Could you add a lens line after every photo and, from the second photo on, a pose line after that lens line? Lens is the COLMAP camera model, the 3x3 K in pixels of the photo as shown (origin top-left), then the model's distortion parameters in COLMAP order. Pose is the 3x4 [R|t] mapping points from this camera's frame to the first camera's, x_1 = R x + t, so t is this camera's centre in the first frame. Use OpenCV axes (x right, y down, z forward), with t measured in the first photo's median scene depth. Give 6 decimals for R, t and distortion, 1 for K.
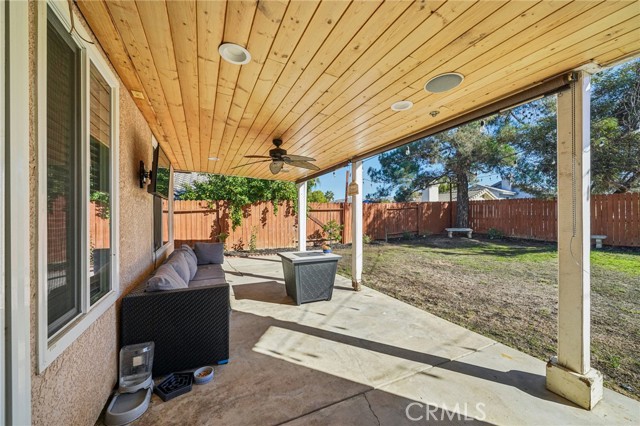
lens RADIAL K [[239.3, 0, 321.7], [0, 239.3, 211.7], [0, 0, 1]] dist [-0.010240, 0.000003]
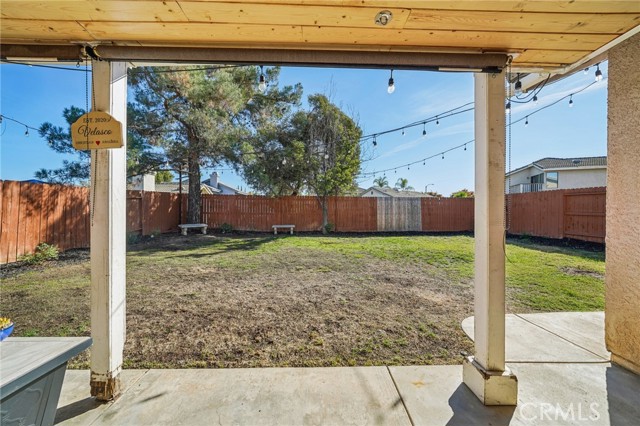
lens RADIAL K [[239.3, 0, 321.7], [0, 239.3, 211.7], [0, 0, 1]] dist [-0.010240, 0.000003]
pose [[0.435789, 0.002575, 0.900045, -0.020262], [-0.021695, 0.999735, 0.007644, 0.007666], [-0.899787, -0.022858, 0.435730, 0.232695]]
